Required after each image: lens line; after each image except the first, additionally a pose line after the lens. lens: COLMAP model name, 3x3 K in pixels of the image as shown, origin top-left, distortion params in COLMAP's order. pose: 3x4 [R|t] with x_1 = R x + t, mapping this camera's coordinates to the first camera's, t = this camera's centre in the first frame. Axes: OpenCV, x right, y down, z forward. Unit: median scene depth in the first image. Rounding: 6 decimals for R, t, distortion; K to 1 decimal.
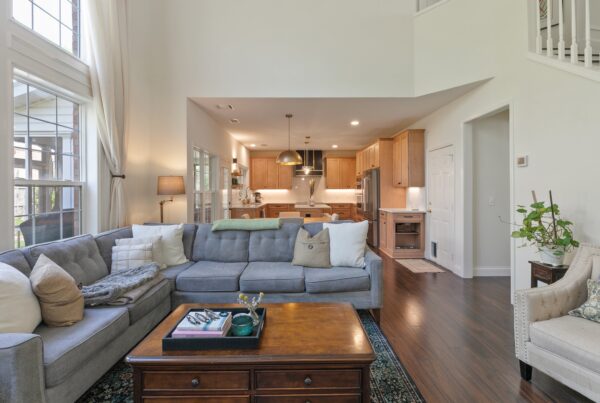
lens RADIAL K [[275.8, 0, 300.7], [0, 275.8, 196.0], [0, 0, 1]] dist [0.001423, 0.000160]
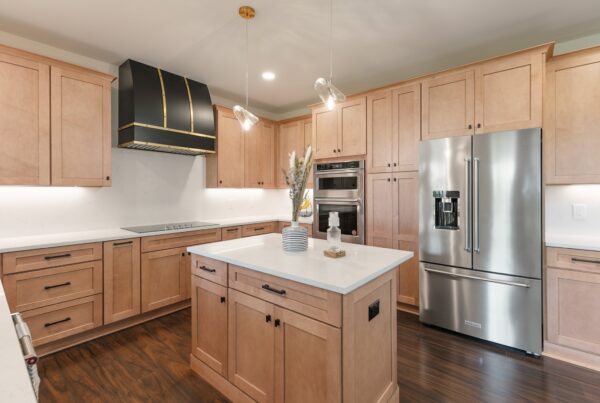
lens RADIAL K [[275.8, 0, 300.8], [0, 275.8, 190.0], [0, 0, 1]] dist [0.001423, 0.000160]
pose [[0.653434, 0.002964, 0.756978, -0.123732], [0.012655, 0.999810, -0.014838, -0.015008], [-0.756878, 0.019275, 0.653272, 0.660353]]
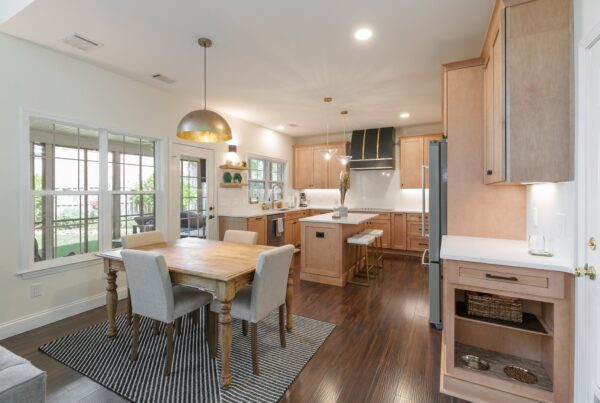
lens RADIAL K [[275.8, 0, 298.2], [0, 275.8, 196.6], [0, 0, 1]] dist [0.001423, 0.000160]
pose [[0.878135, 0.015268, -0.478170, 0.190555], [-0.012496, 0.999882, 0.008977, -0.010347], [0.478250, -0.001908, 0.878221, 0.348464]]
